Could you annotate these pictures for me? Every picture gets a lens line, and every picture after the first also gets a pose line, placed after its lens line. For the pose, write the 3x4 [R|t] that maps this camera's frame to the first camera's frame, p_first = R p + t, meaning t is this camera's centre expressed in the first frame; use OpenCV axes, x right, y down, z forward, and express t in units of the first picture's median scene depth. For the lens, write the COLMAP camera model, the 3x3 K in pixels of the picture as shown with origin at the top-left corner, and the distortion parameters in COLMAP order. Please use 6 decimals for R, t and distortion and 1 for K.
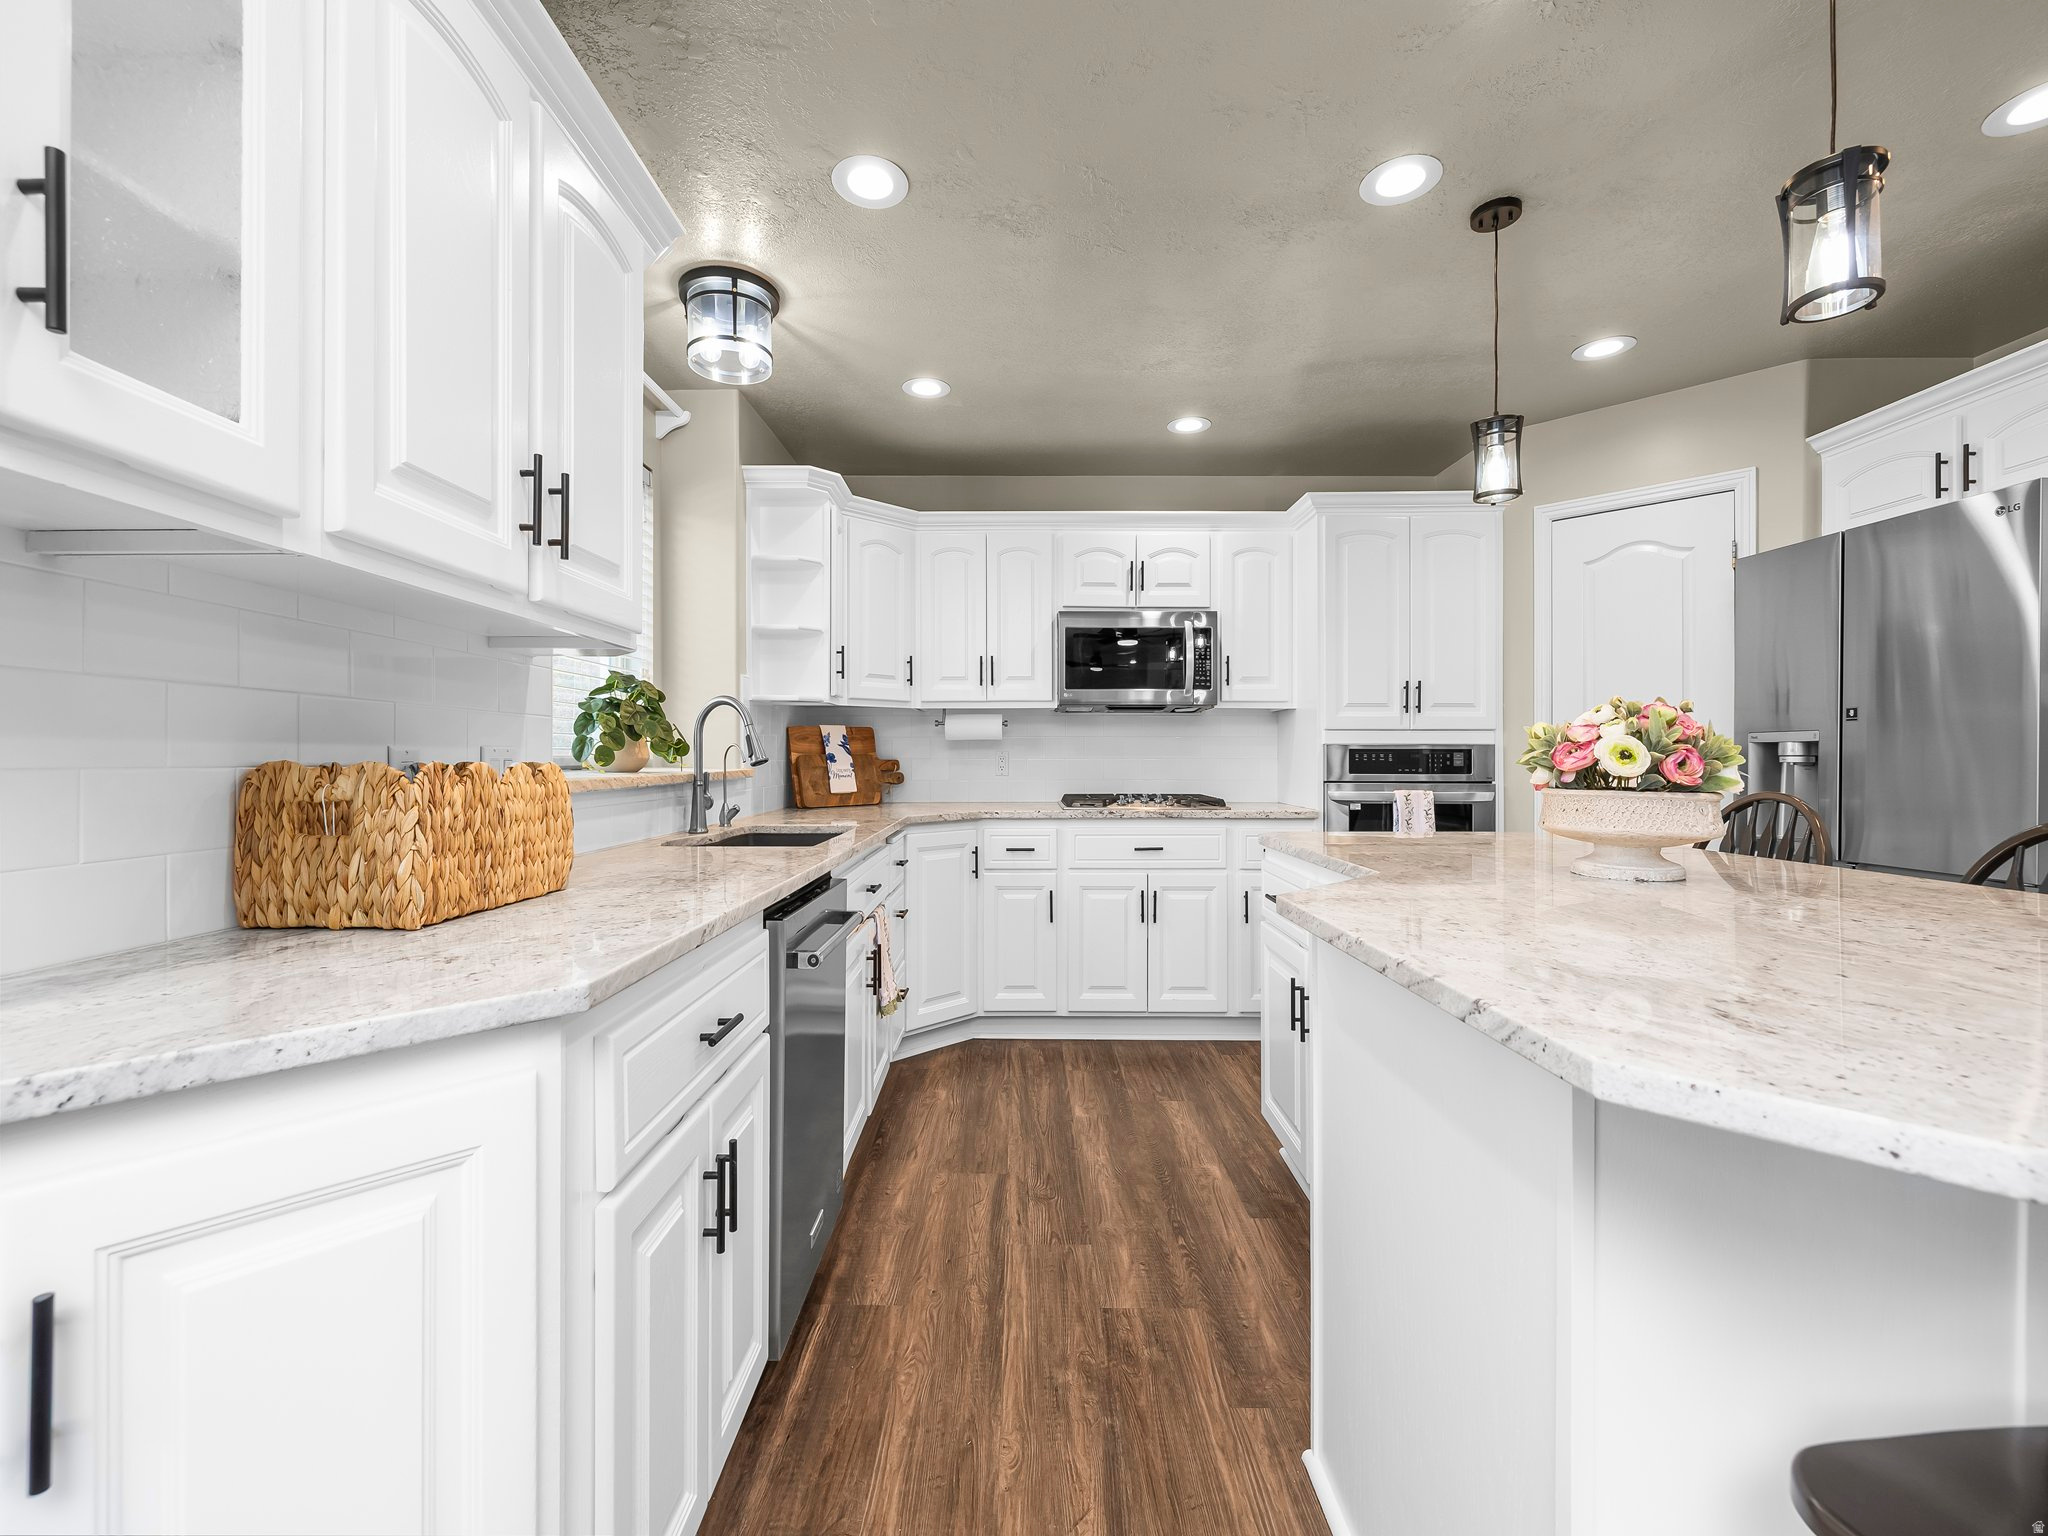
lens RADIAL K [[869.4, 0, 1020.7], [0, 869.4, 758.8], [0, 0, 1]] dist [-0.001089, 0.000322]
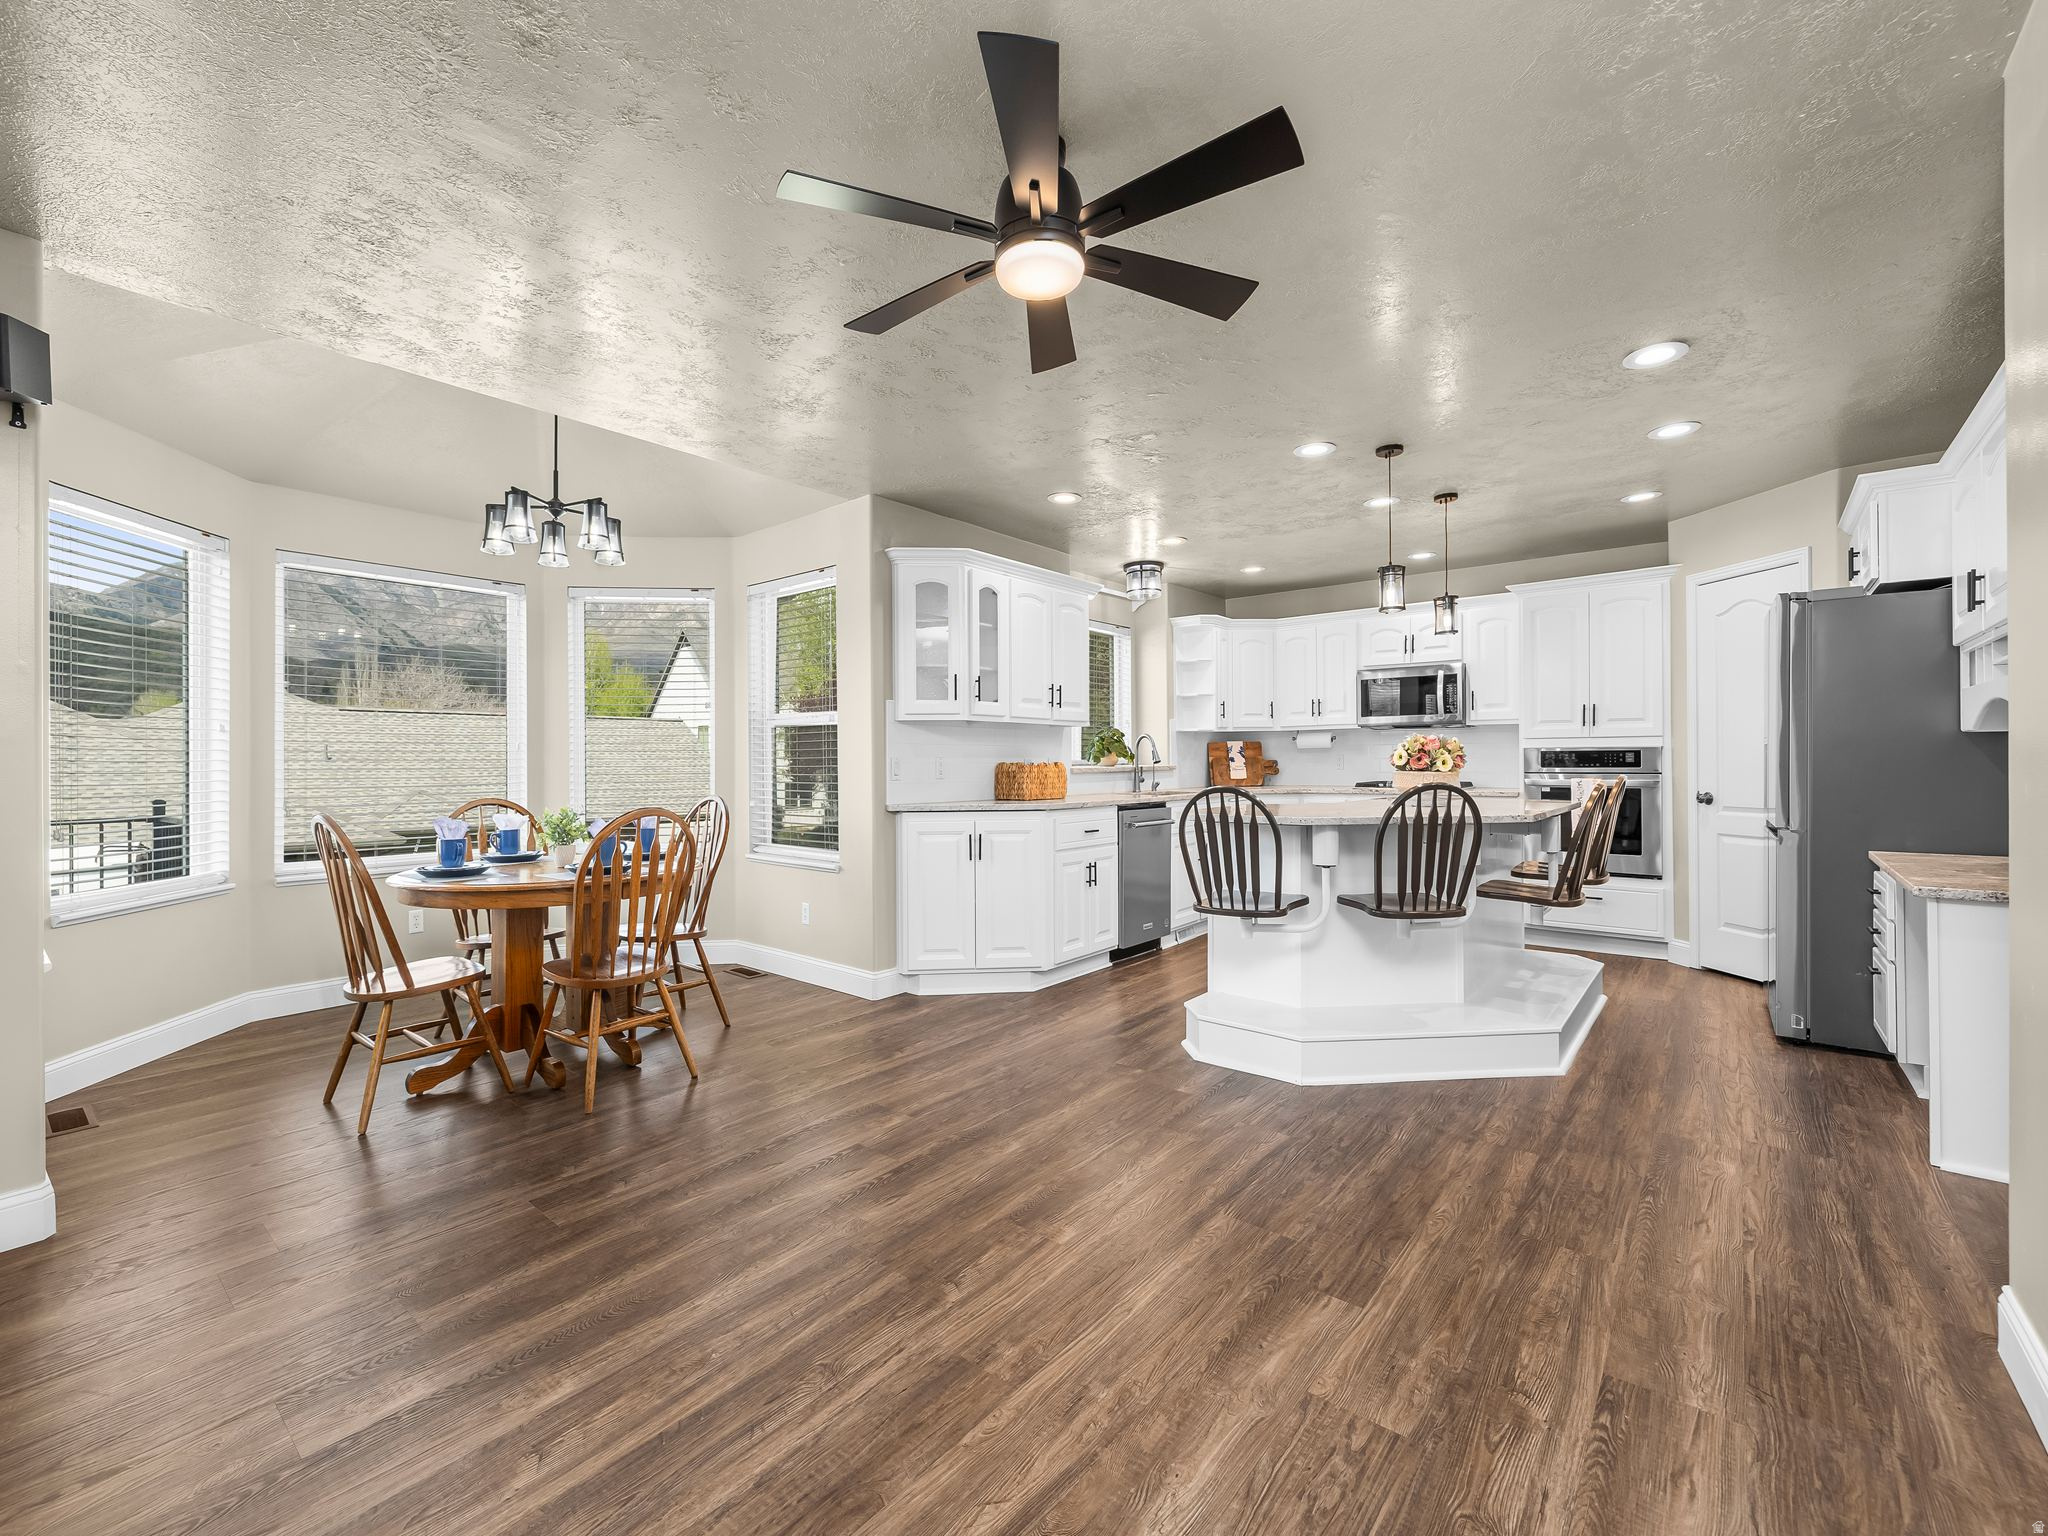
lens RADIAL K [[869.4, 0, 1008.2], [0, 869.4, 758.3], [0, 0, 1]] dist [-0.001089, 0.000322]
pose [[0.771327, -0.008294, -0.636385, 0.622495], [0.007080, 0.999965, -0.004451, 0.001309], [0.636400, -0.001072, 0.771359, -0.751879]]
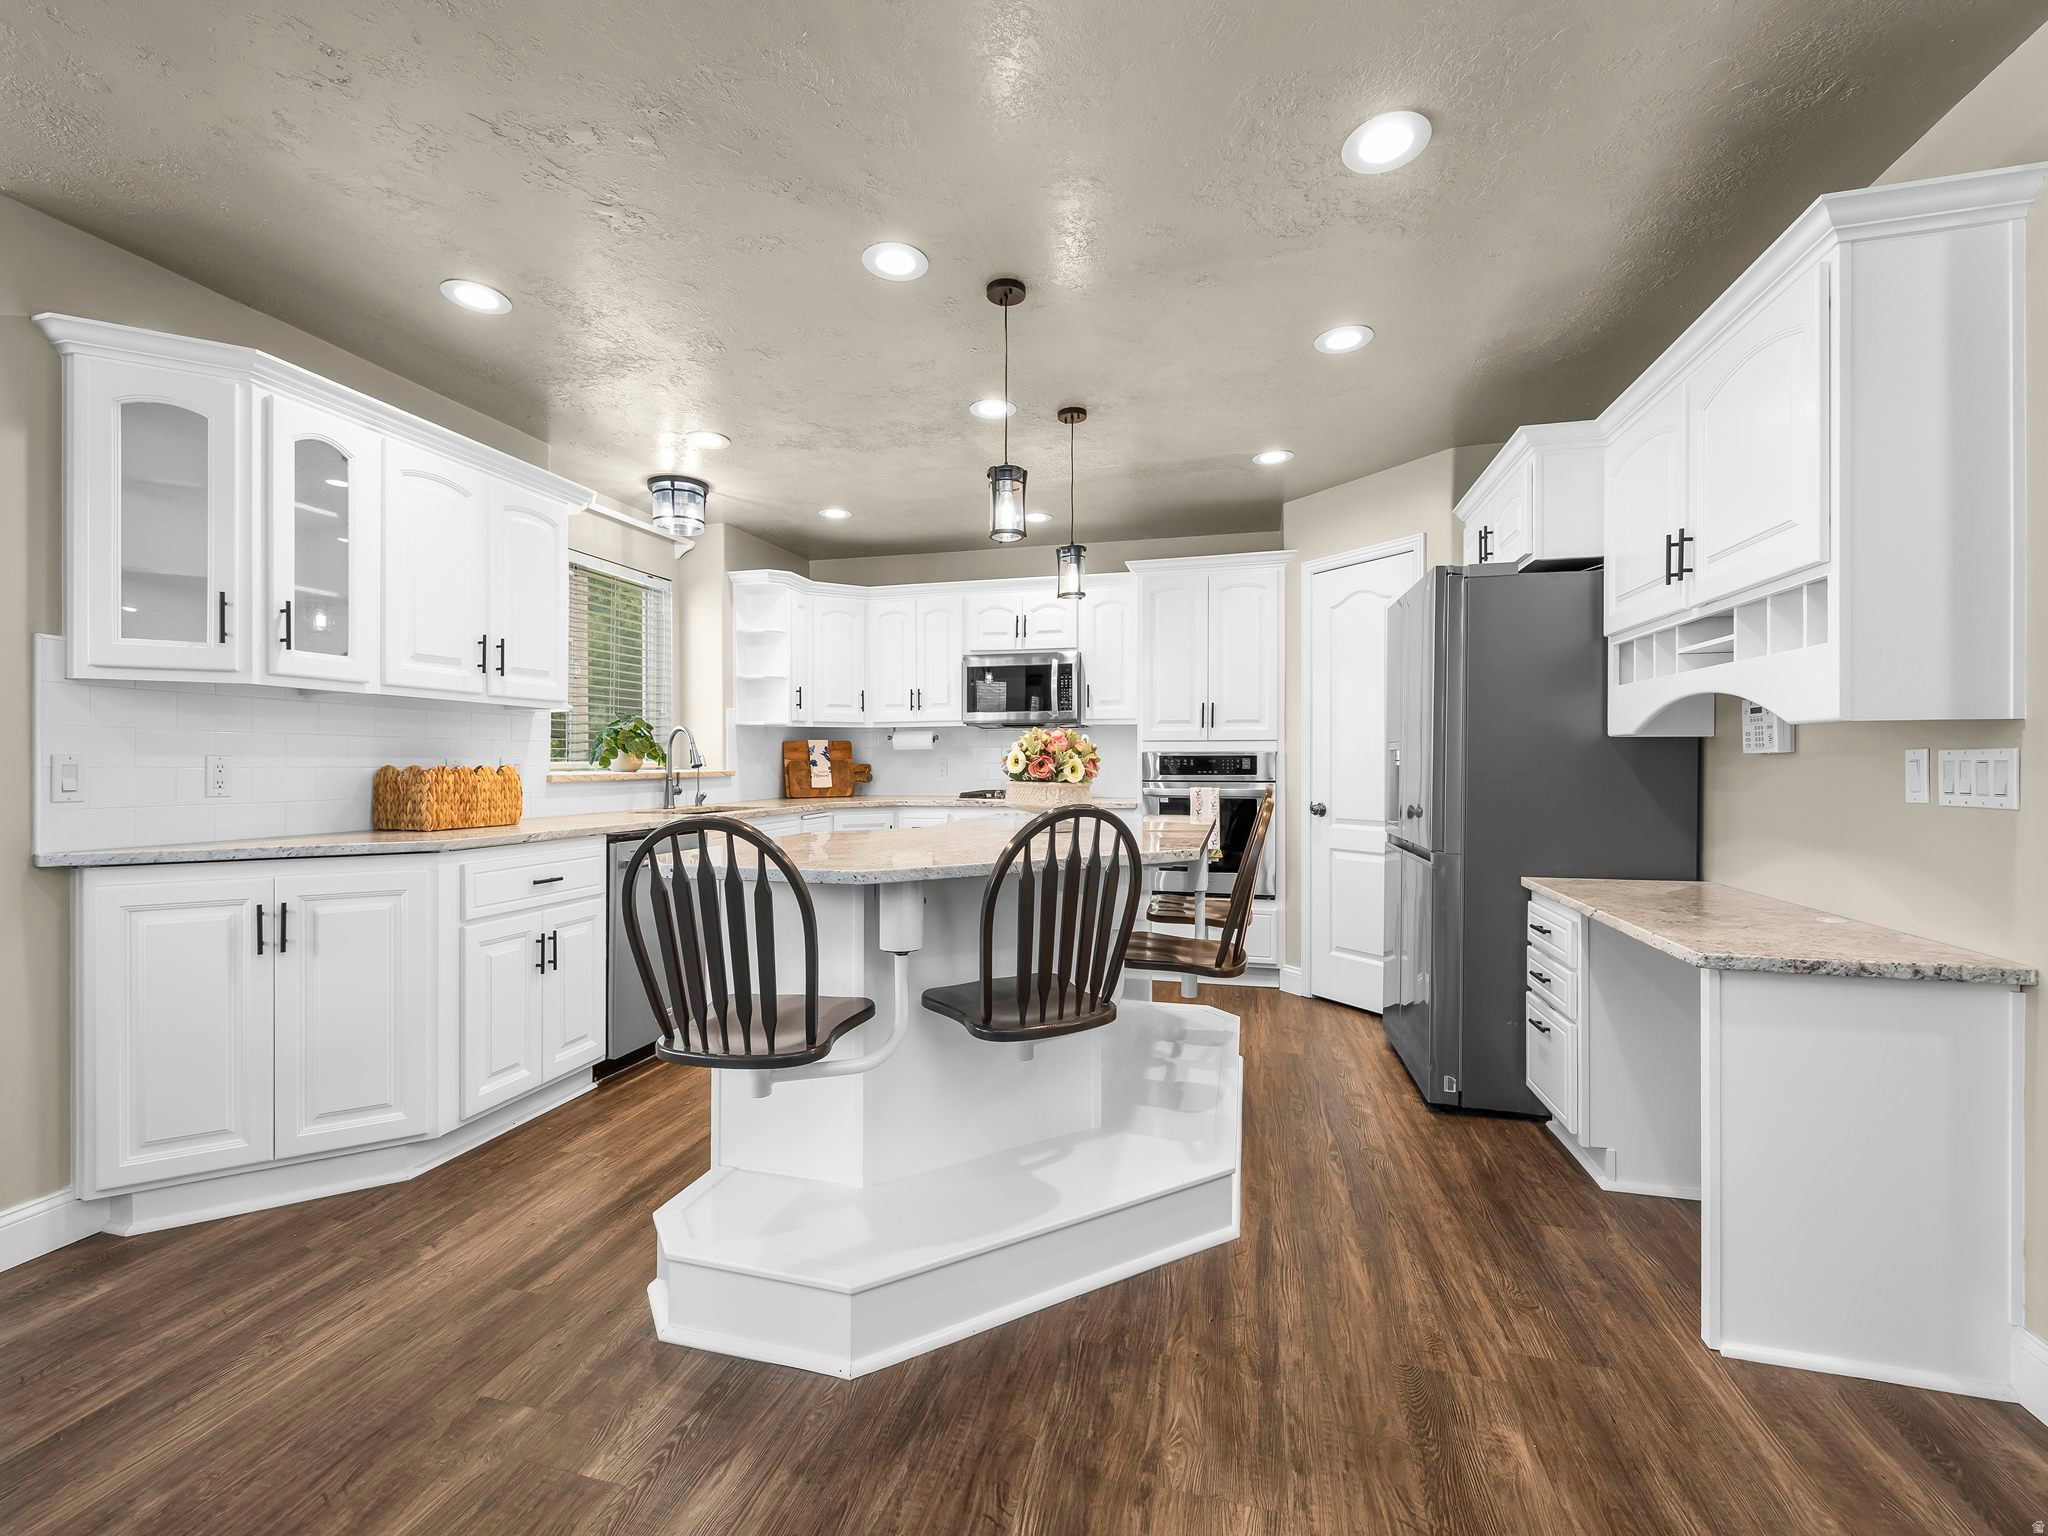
lens RADIAL K [[869.4, 0, 1014.4], [0, 869.4, 765.5], [0, 0, 1]] dist [-0.001089, 0.000322]
pose [[0.968045, -0.000611, -0.250775, 0.492618], [0.001198, 0.999997, 0.002187, 0.000168], [0.250773, -0.002417, 0.968043, -0.317295]]
